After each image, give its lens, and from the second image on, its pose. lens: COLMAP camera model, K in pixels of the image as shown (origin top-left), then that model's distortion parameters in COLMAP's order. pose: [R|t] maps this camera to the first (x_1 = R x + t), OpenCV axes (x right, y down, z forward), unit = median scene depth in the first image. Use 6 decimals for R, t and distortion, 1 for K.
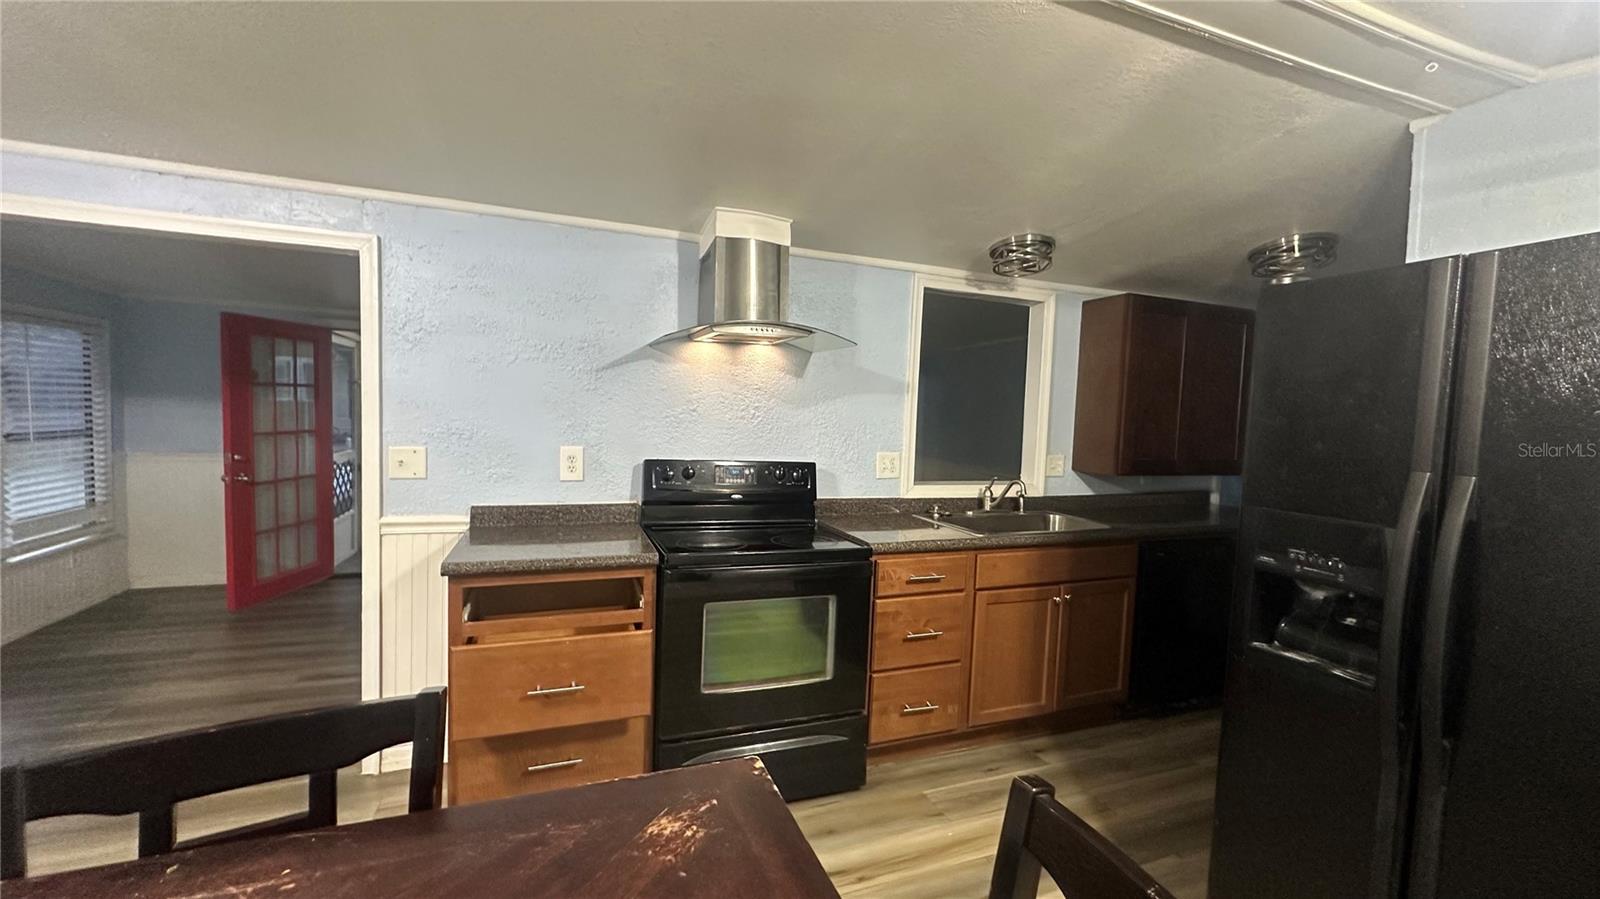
lens RADIAL K [[638.6, 0, 800.0], [0, 638.6, 449.5], [0, 0, 1]] dist [-0.005680, -0.000094]
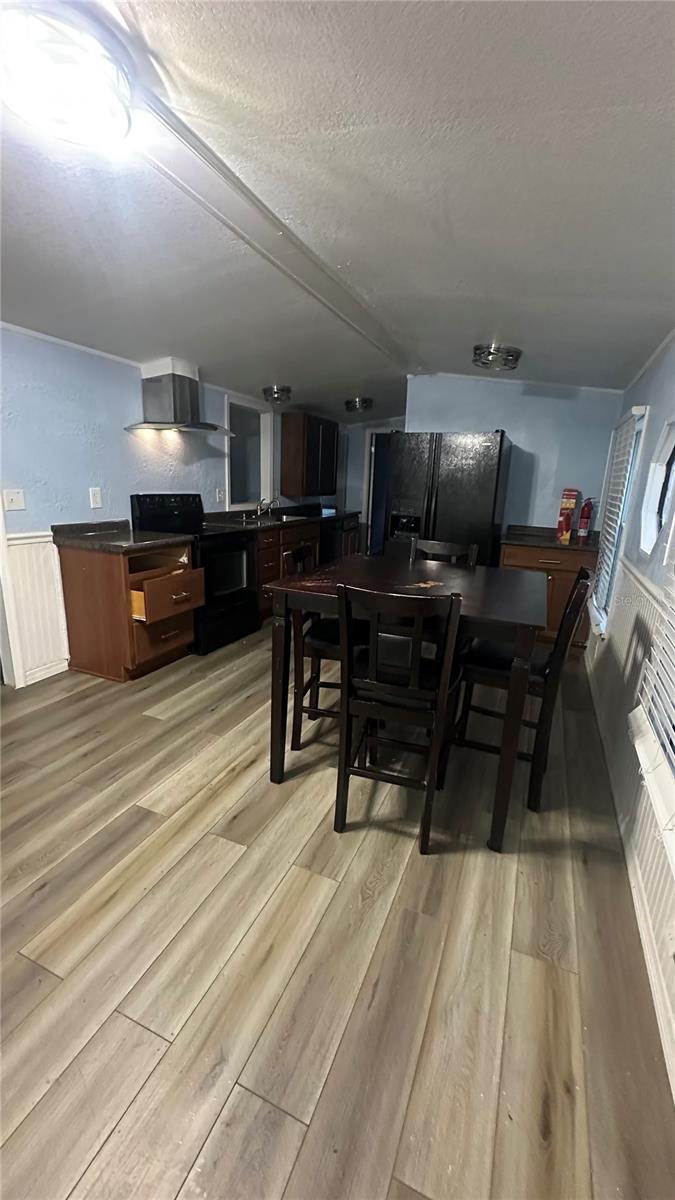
lens RADIAL K [[480.6, 0, 337.5], [0, 480.6, 600.0], [0, 0, 1]] dist [-0.003384, 0.000683]
pose [[0.699496, -0.184548, 0.690396, -0.815945], [0.029221, 0.972659, 0.230392, 0.009752], [-0.714039, -0.140984, 0.685764, -0.395756]]
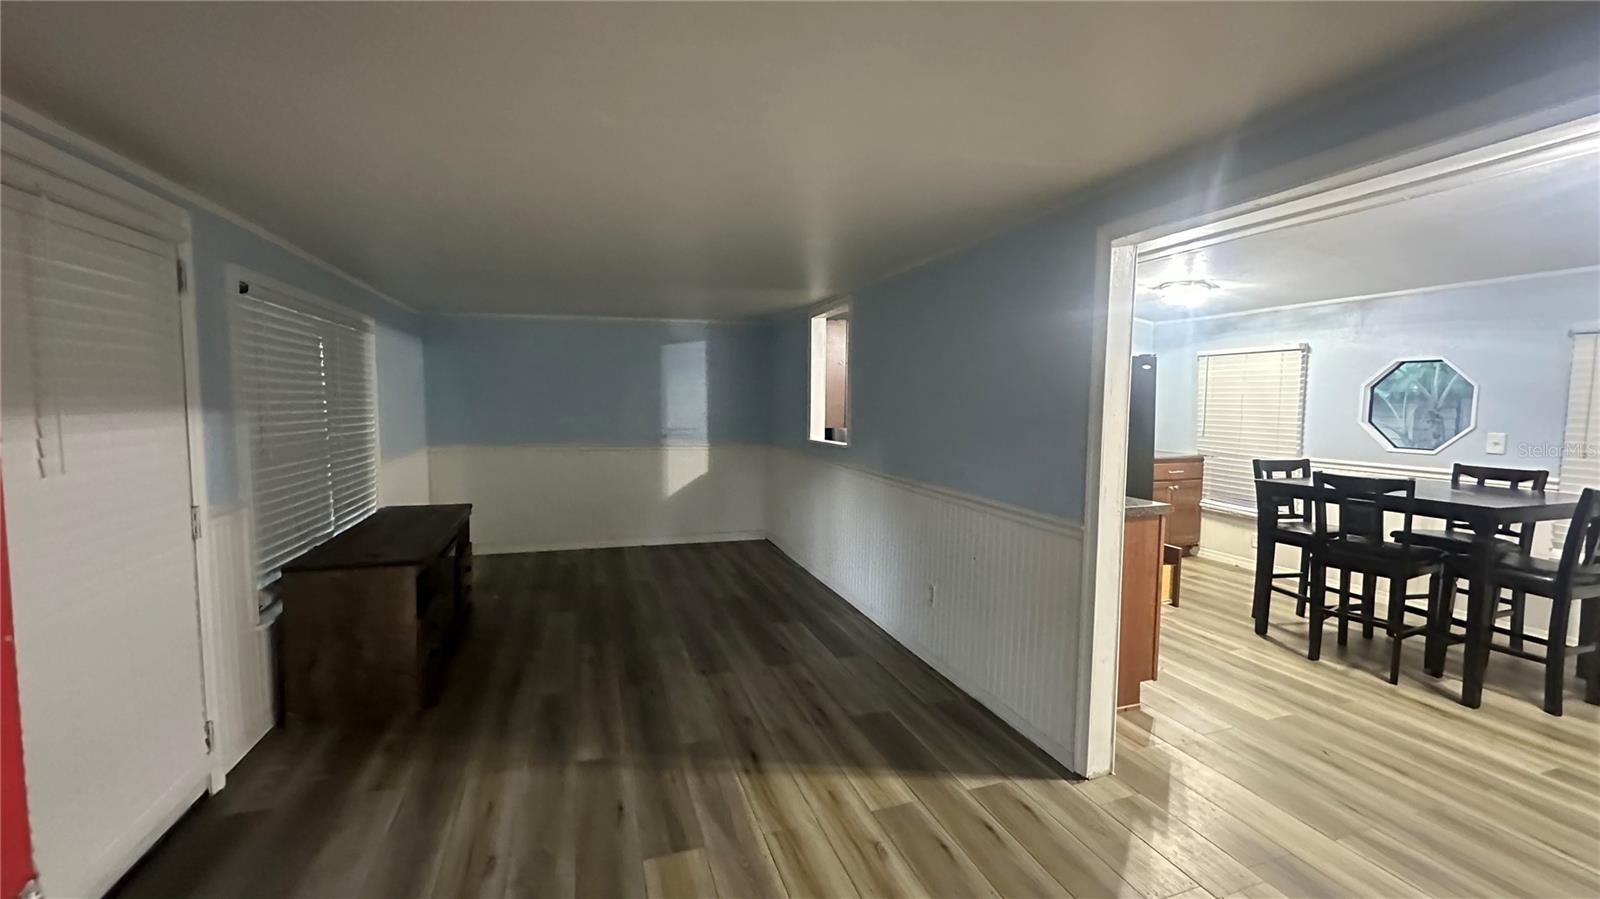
lens RADIAL K [[640.7, 0, 800.0], [0, 640.7, 449.5], [0, 0, 1]] dist [-0.003384, 0.000683]
pose [[0.040643, -0.111099, 0.992978, -1.449370], [0.052701, 0.992654, 0.108906, -0.113644], [-0.997783, 0.047905, 0.046200, 1.255788]]
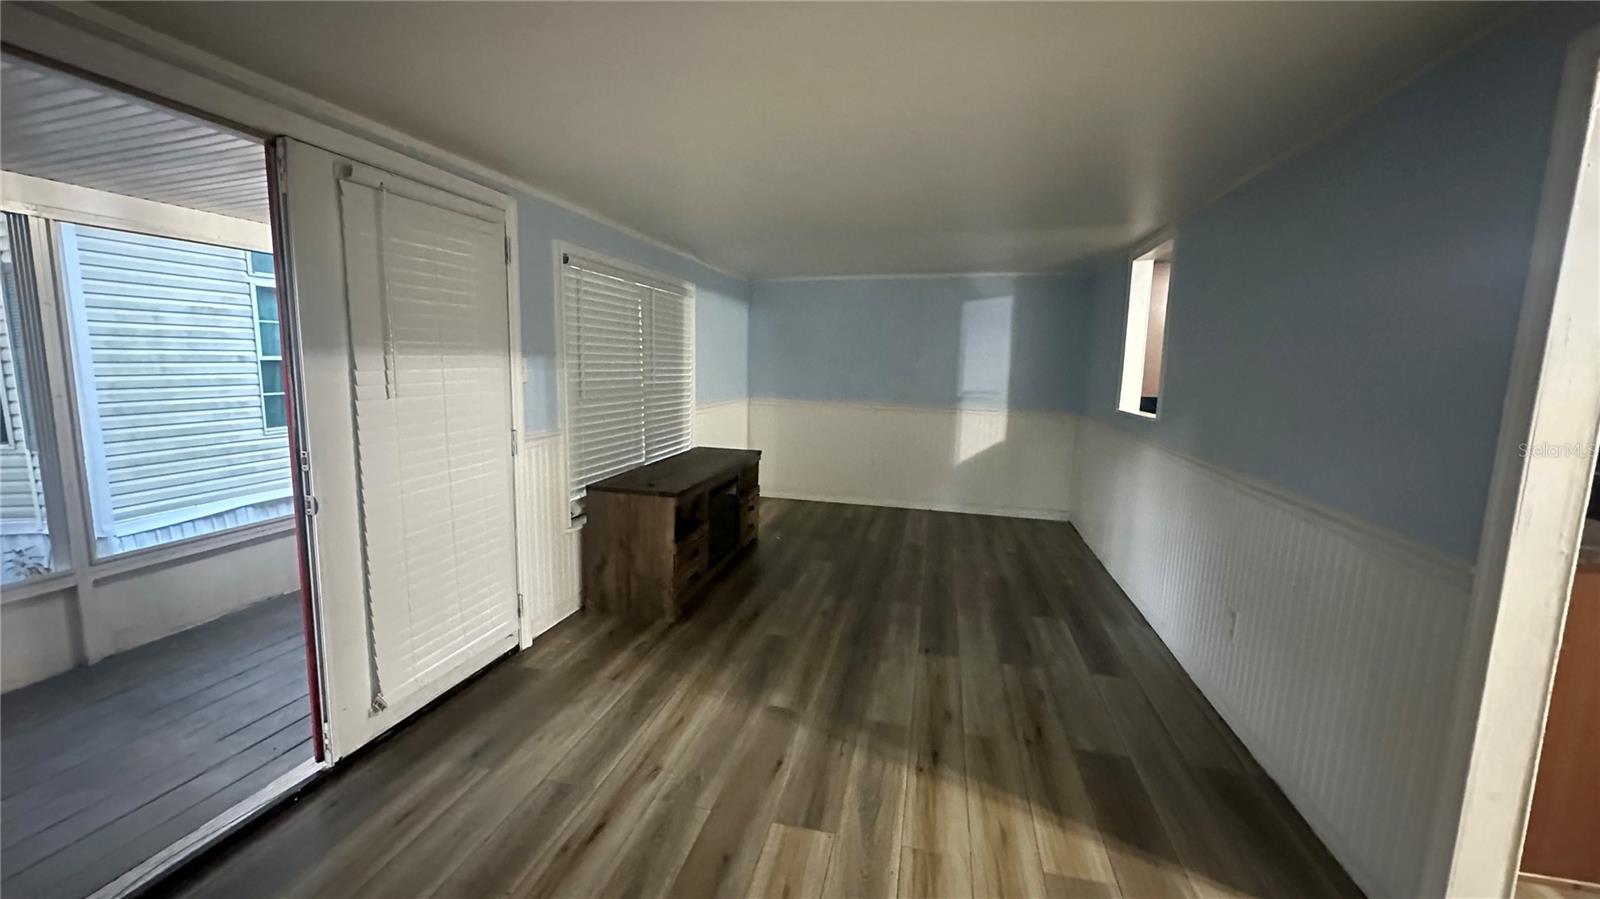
lens RADIAL K [[638.6, 0, 800.0], [0, 638.6, 449.5], [0, 0, 1]] dist [-0.005680, -0.000094]
pose [[0.553487, -0.136758, 0.821553, -1.284452], [0.044189, 0.989859, 0.135004, -0.082094], [-0.831685, -0.038419, 0.553917, 1.077698]]
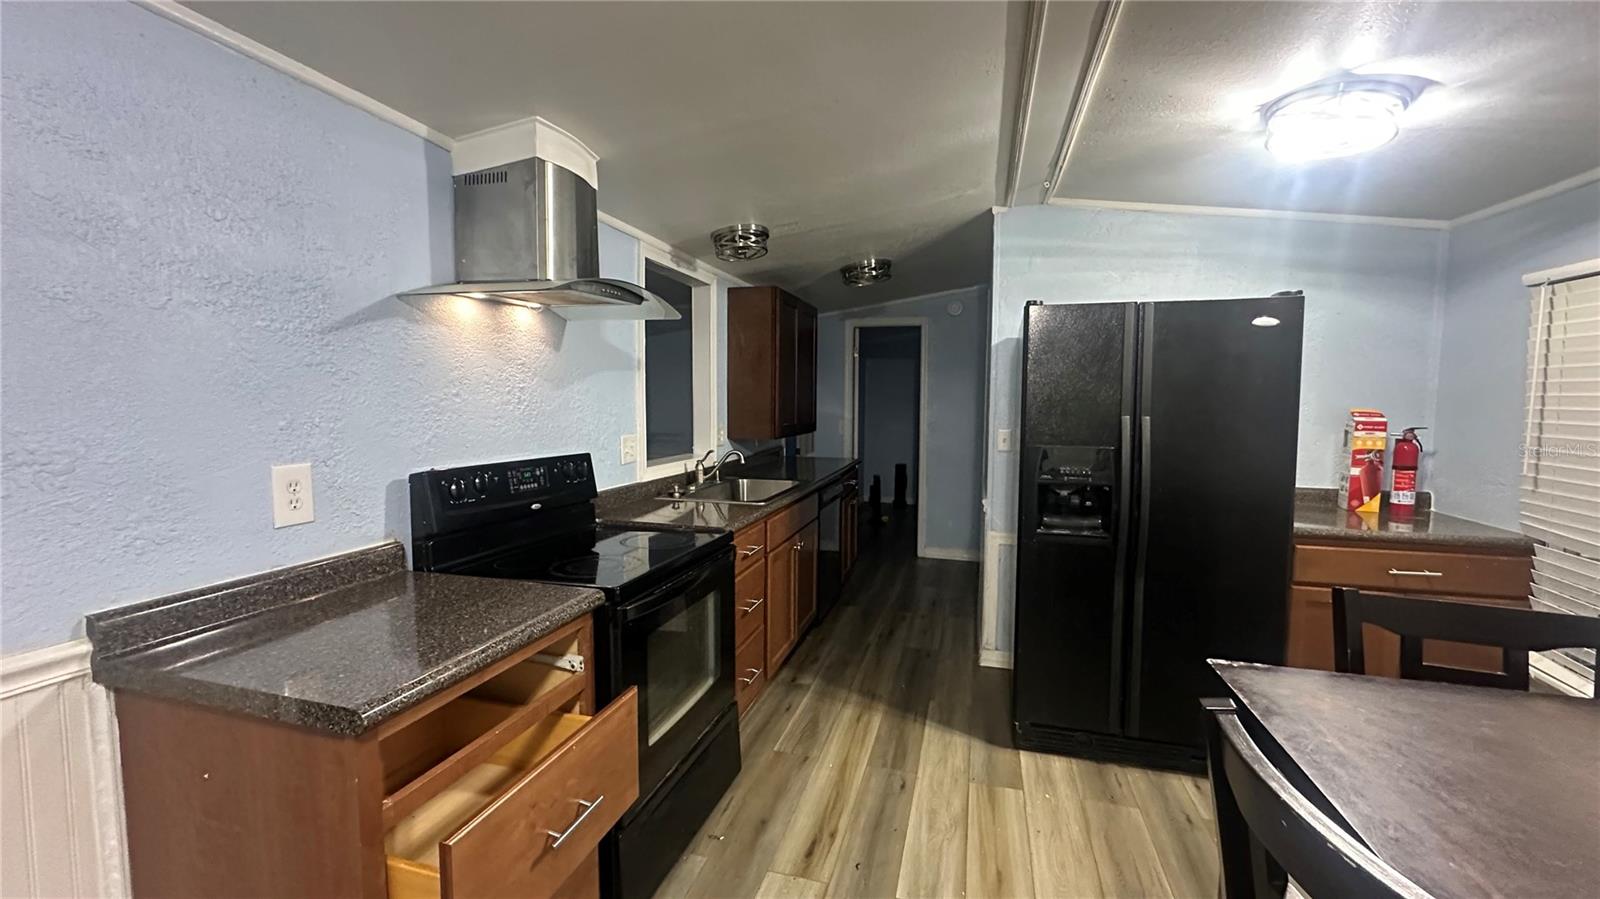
lens RADIAL K [[640.7, 0, 800.0], [0, 640.7, 449.5], [0, 0, 1]] dist [-0.003384, 0.000683]
pose [[0.601111, -0.096015, 0.793377, -0.510714], [0.062585, 0.995363, 0.073041, -0.030018], [-0.796711, 0.005748, 0.604333, 0.284528]]
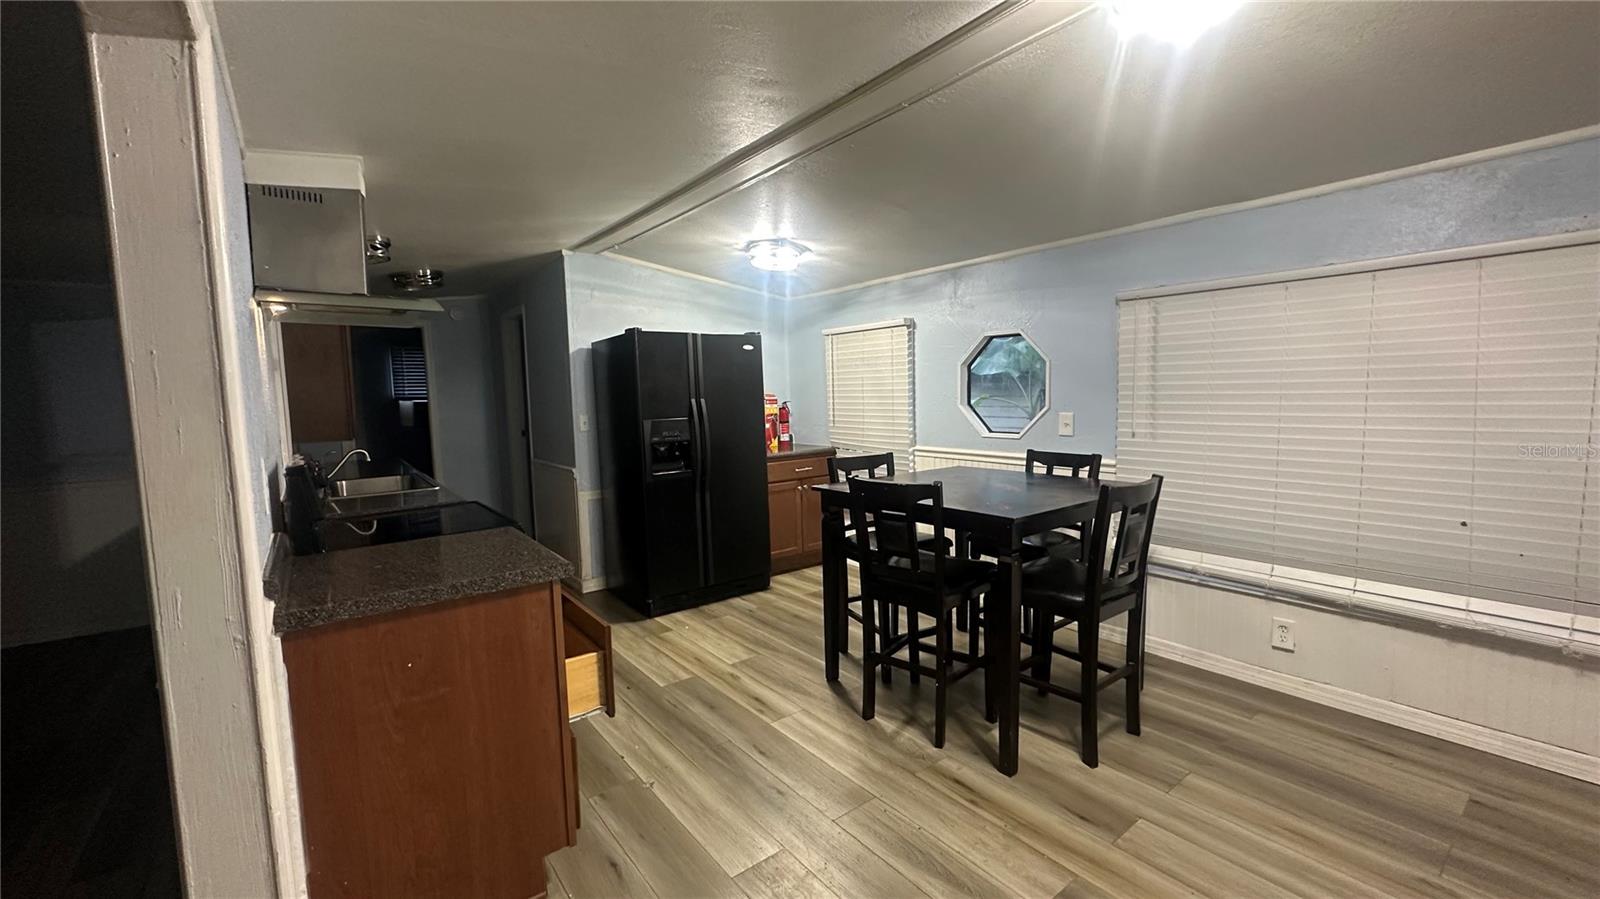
lens RADIAL K [[638.6, 0, 800.0], [0, 638.6, 449.5], [0, 0, 1]] dist [-0.005680, -0.000094]
pose [[-0.285888, -0.114827, 0.951358, -1.045677], [0.071274, 0.987497, 0.140607, -0.059080], [-0.955609, 0.108005, -0.274129, 0.638300]]
